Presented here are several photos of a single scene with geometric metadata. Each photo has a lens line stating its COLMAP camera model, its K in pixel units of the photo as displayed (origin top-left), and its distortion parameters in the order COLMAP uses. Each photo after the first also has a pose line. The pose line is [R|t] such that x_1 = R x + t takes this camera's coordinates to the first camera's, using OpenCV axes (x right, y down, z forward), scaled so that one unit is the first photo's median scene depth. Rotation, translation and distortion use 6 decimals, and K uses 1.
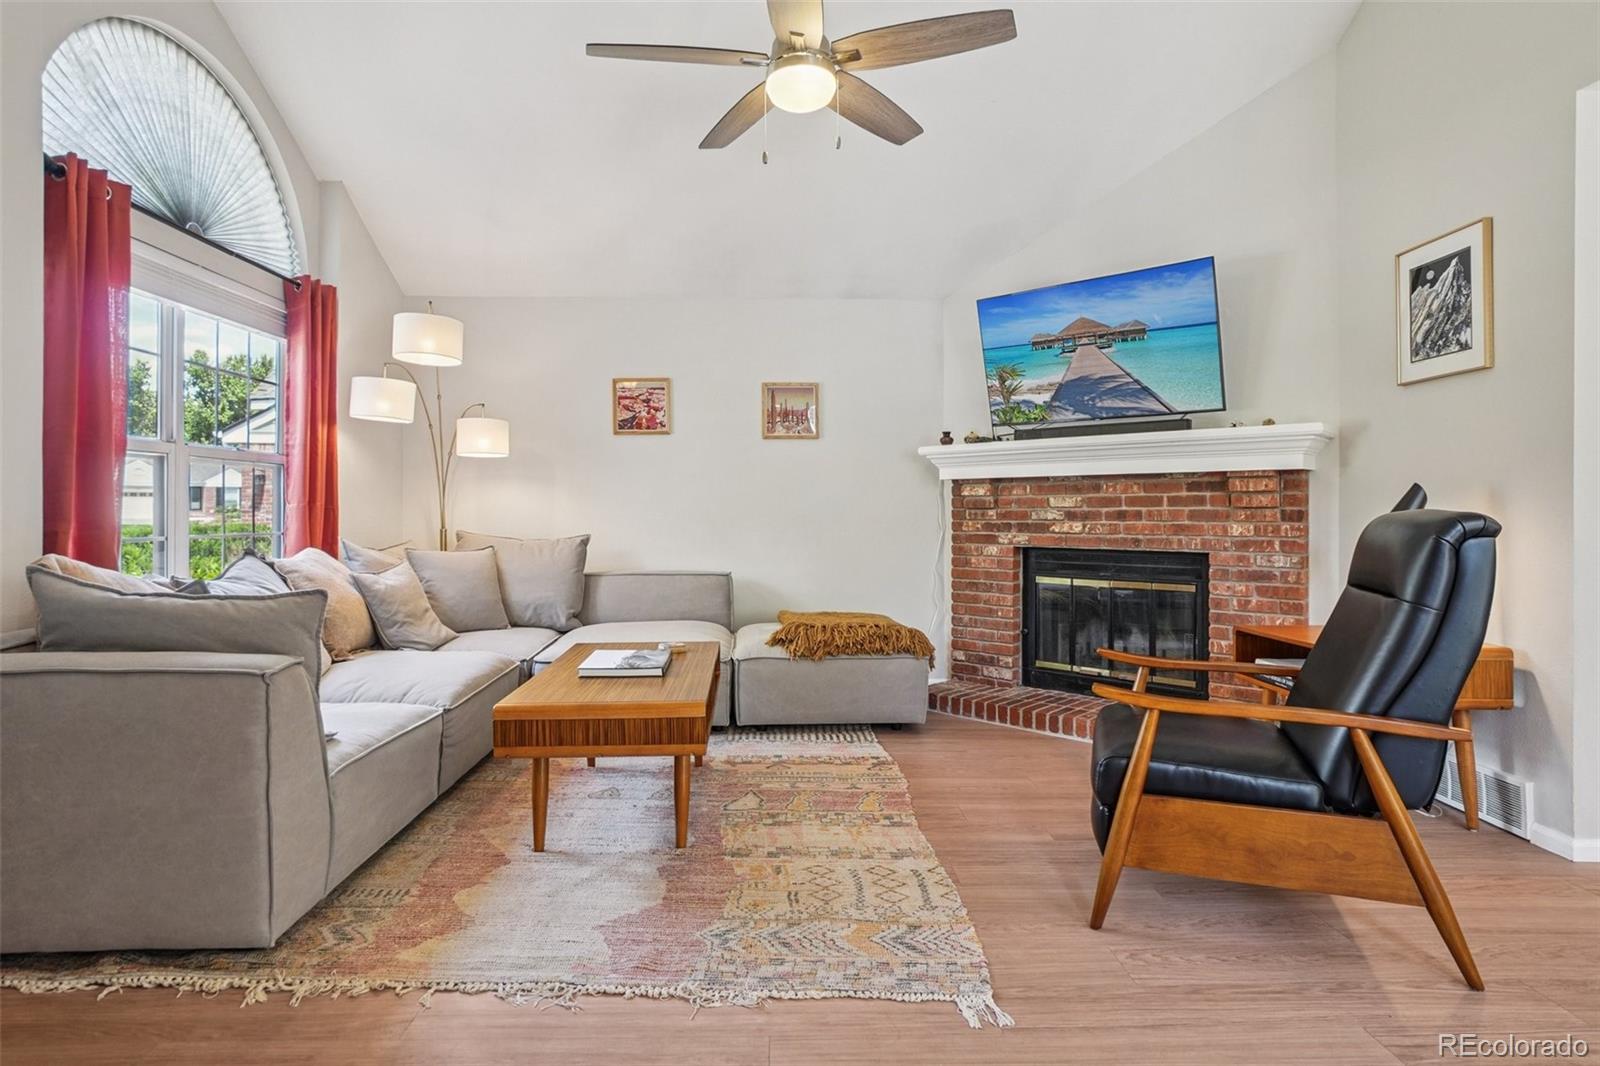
lens RADIAL K [[892.6, 0, 817.7], [0, 892.6, 506.6], [0, 0, 1]] dist [0.002858, 0.006569]
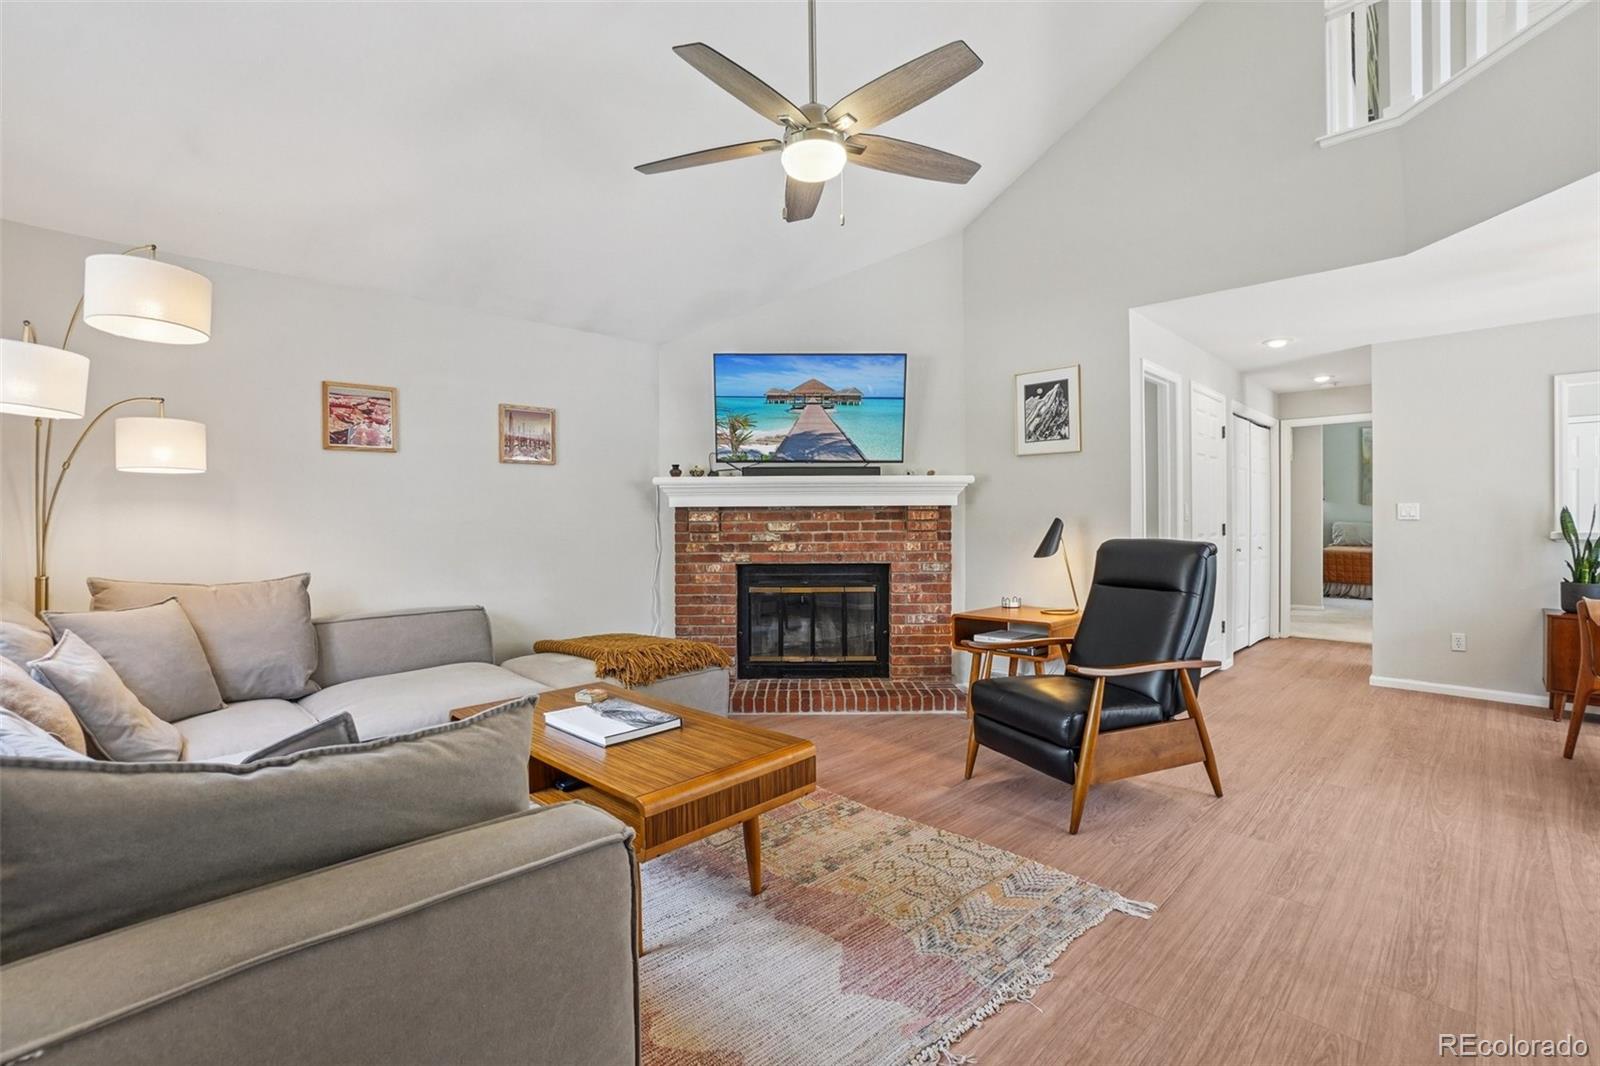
lens RADIAL K [[744.7, 0, 795.4], [0, 744.7, 520.1], [0, 0, 1]] dist [-0.050226, 0.020465]
pose [[0.716113, -0.007945, 0.697939, -0.472557], [0.000922, 0.999945, 0.010437, -0.027476], [-0.697984, -0.006830, 0.716081, 0.264511]]
